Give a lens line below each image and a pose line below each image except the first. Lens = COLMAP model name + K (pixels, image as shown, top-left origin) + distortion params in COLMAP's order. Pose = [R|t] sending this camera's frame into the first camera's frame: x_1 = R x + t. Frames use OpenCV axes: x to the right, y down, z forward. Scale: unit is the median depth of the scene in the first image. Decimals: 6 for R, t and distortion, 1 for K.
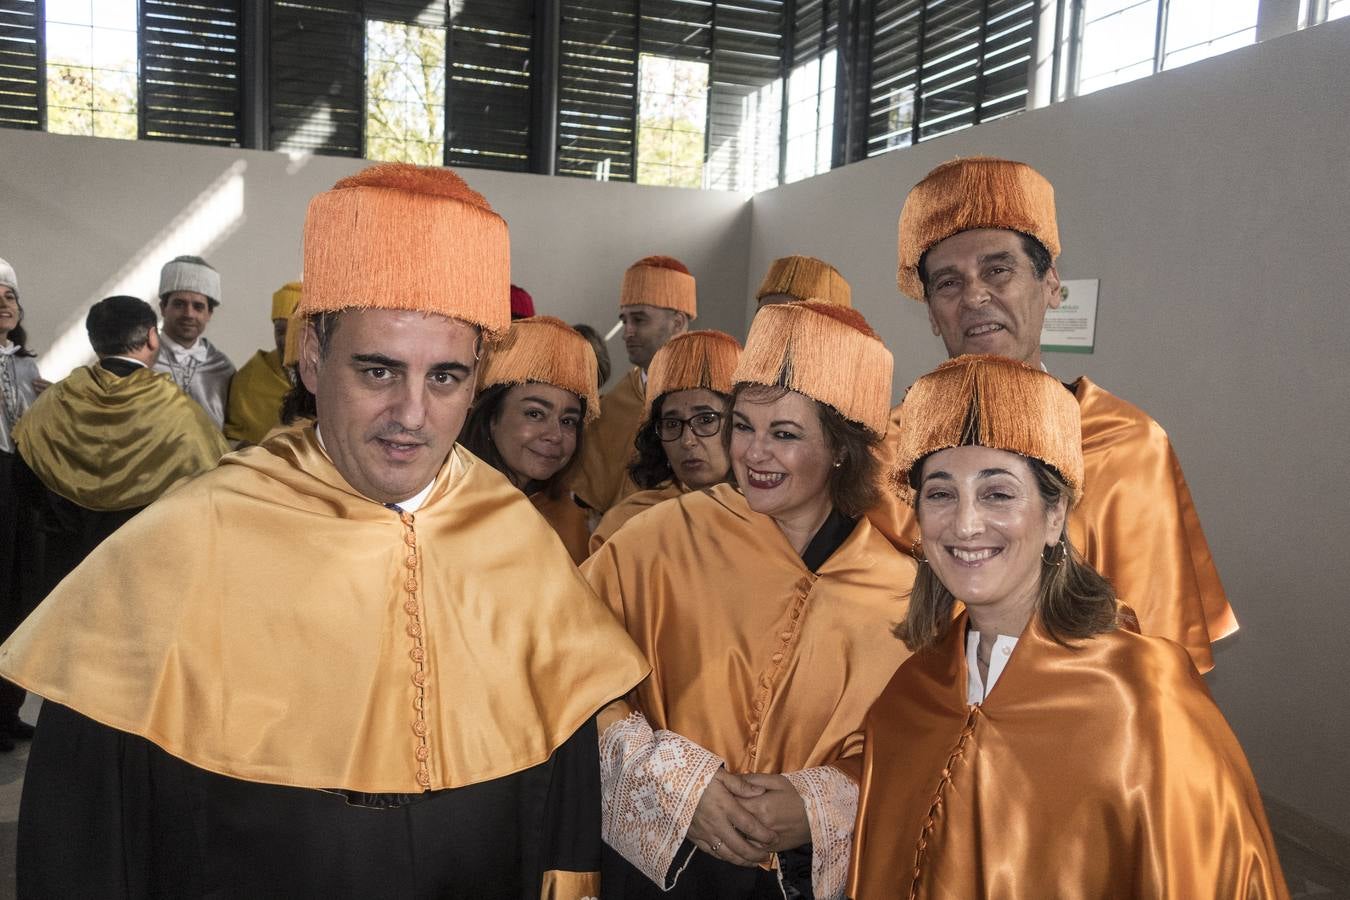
lens RADIAL K [[1061.9, 0, 678.4], [0, 1061.9, 451.0], [0, 0, 1]] dist [-0.008411, 0.006505]
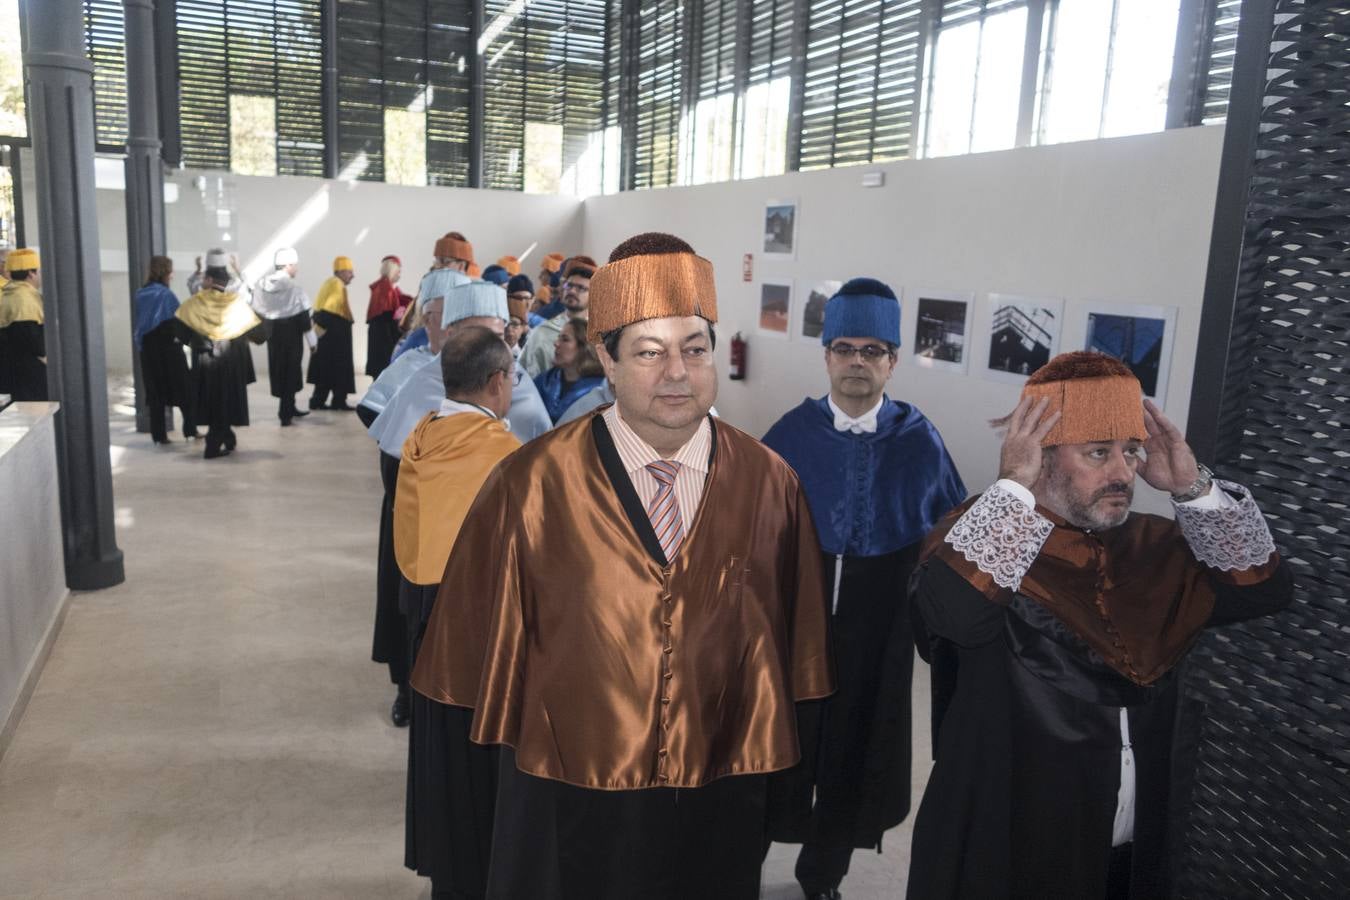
lens RADIAL K [[1061.9, 0, 678.4], [0, 1061.9, 451.0], [0, 0, 1]] dist [-0.008411, 0.006505]
pose [[0.997459, -0.014986, 0.069656, 0.103257], [0.009178, 0.996510, 0.082970, 0.068048], [-0.070656, -0.082120, 0.994115, -1.041912]]
